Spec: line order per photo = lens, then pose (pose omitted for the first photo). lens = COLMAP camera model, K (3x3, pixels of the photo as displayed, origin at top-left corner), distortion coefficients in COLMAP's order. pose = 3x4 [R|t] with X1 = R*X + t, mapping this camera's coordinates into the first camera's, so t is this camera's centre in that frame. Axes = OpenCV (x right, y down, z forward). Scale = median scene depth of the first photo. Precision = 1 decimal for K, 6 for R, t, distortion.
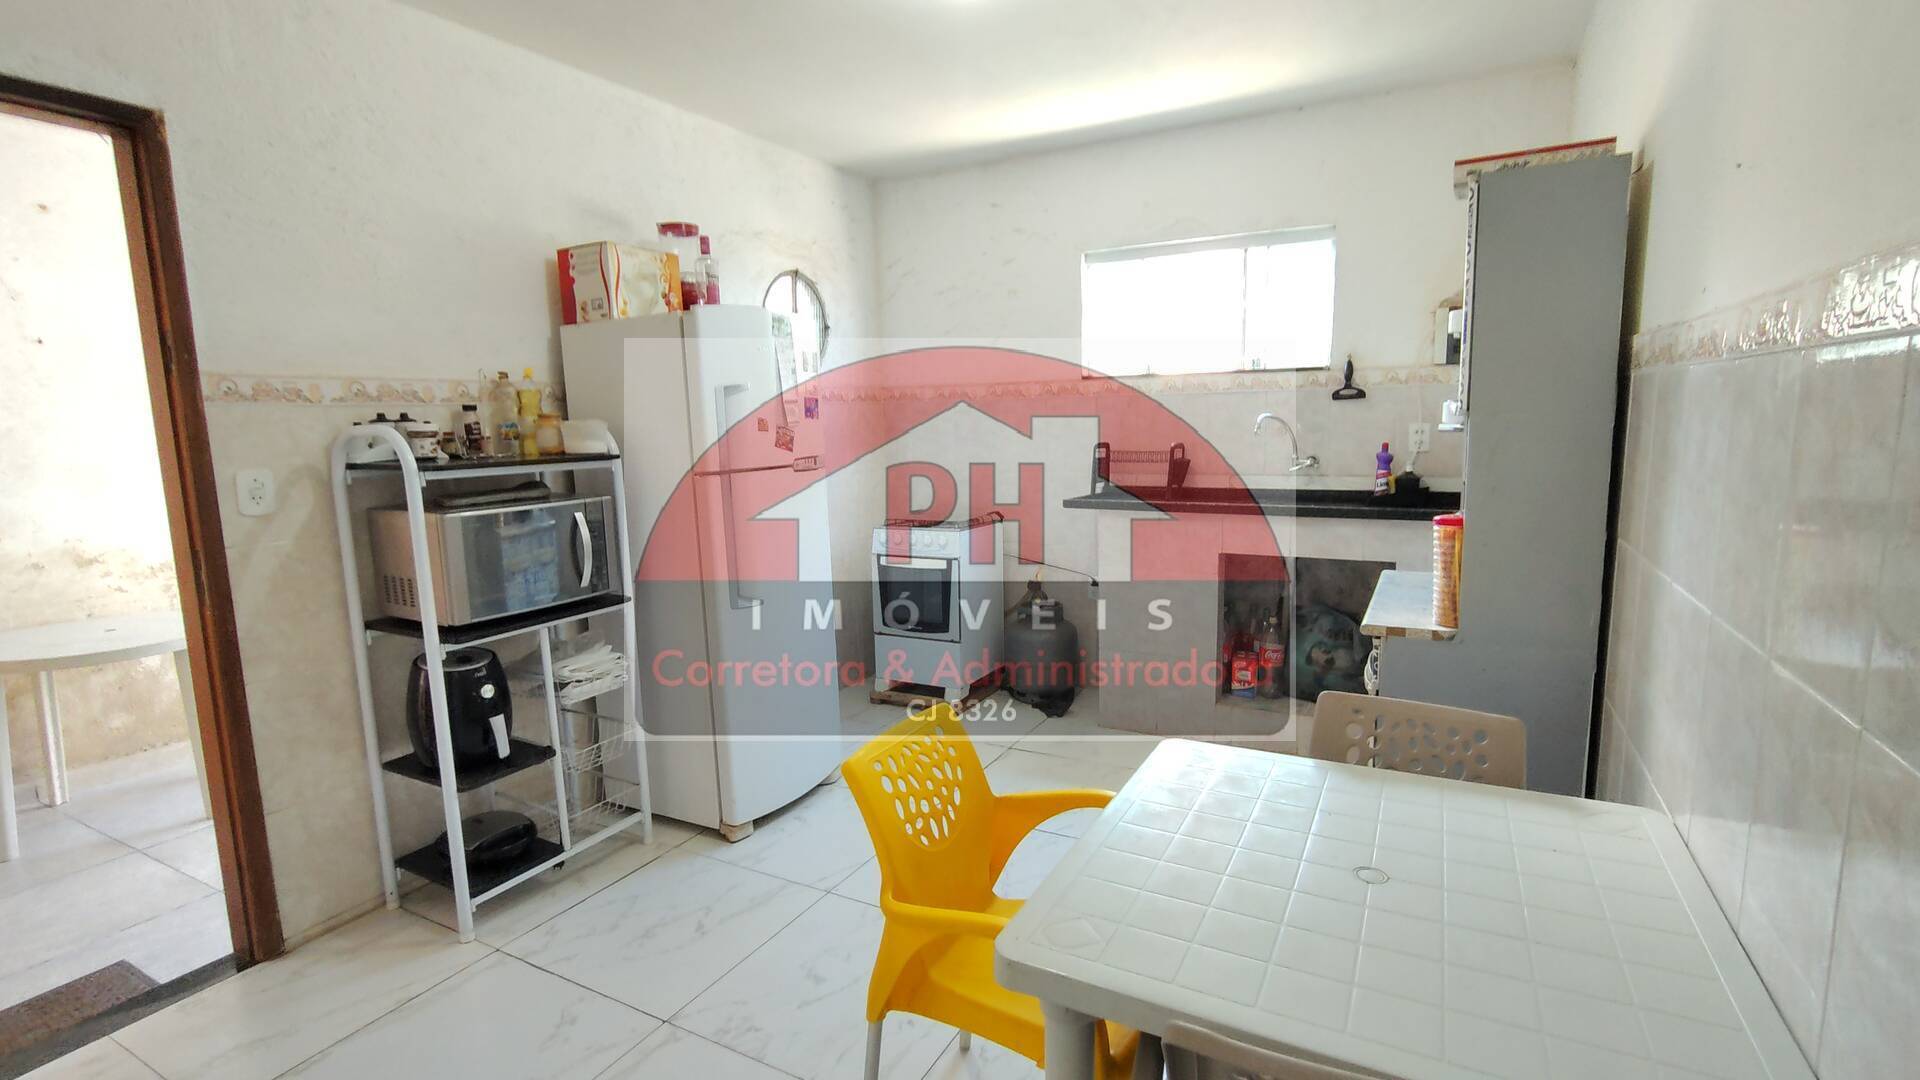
lens RADIAL K [[879.0, 0, 948.0], [0, 879.0, 544.6], [0, 0, 1]] dist [-0.010528, 0.006084]
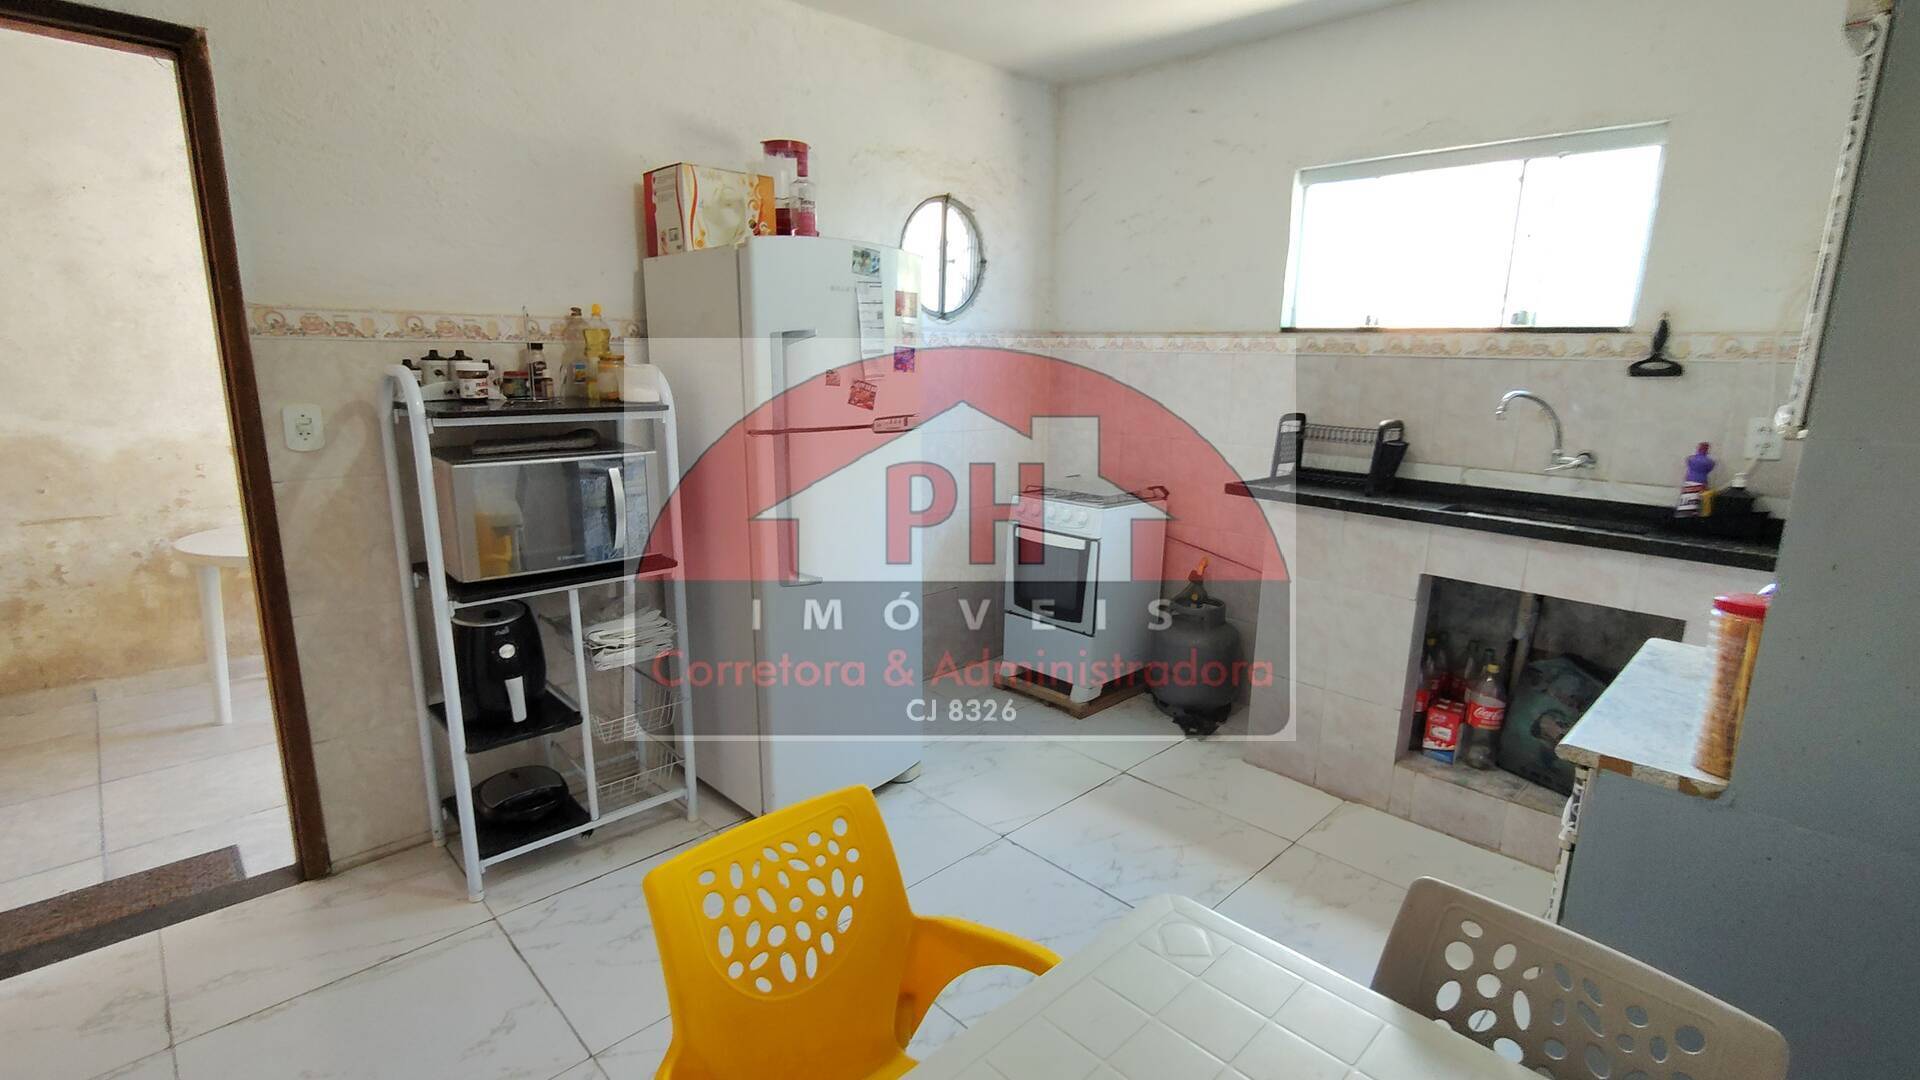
lens RADIAL K [[879.0, 0, 952.3], [0, 879.0, 544.9], [0, 0, 1]] dist [-0.010528, 0.006084]
pose [[0.955348, 0.101612, -0.277460, 0.150862], [-0.080742, 0.993047, 0.085667, -0.054304], [0.284236, -0.059440, 0.956910, 0.188872]]
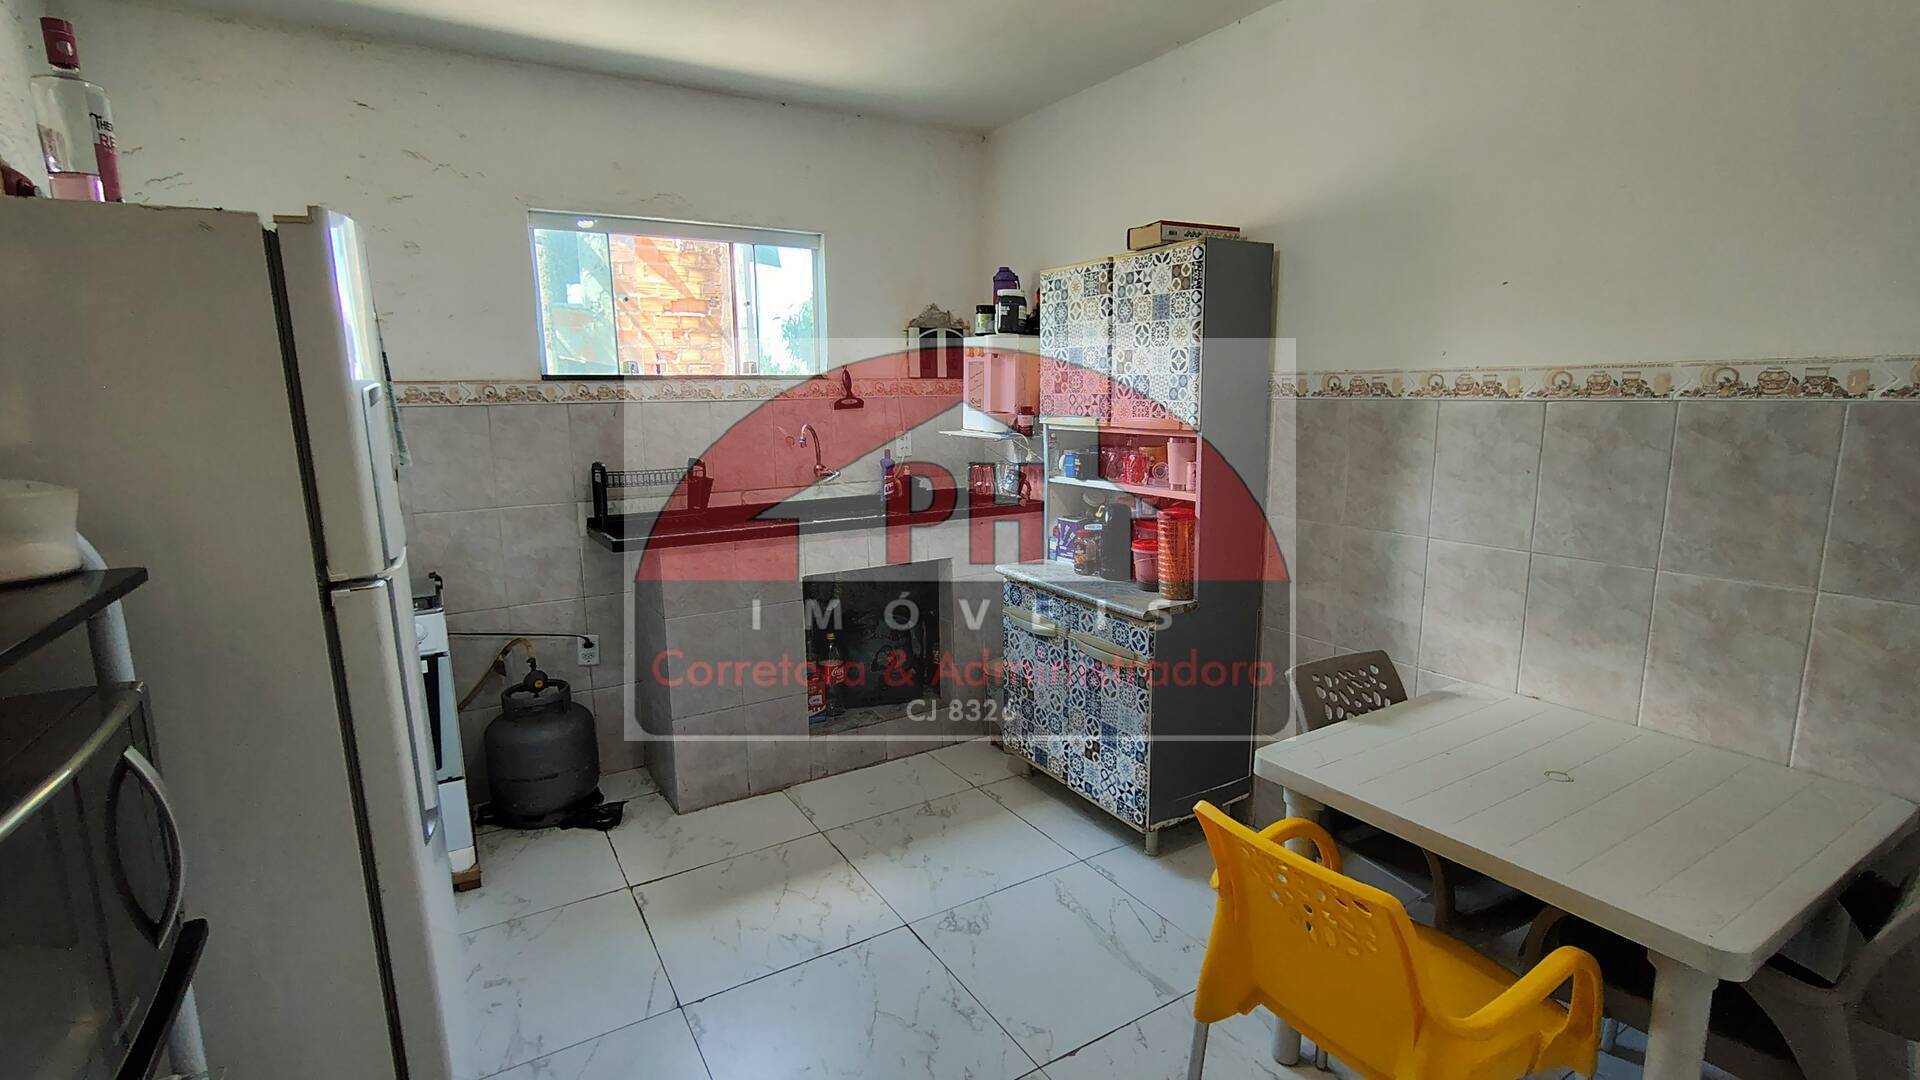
lens RADIAL K [[879.0, 0, 955.9], [0, 879.0, 541.8], [0, 0, 1]] dist [-0.010528, 0.006084]
pose [[0.501021, -0.128224, 0.855883, -0.454565], [0.129214, 0.988961, 0.072522, -0.083255], [-0.855735, 0.074257, 0.512059, 0.451630]]
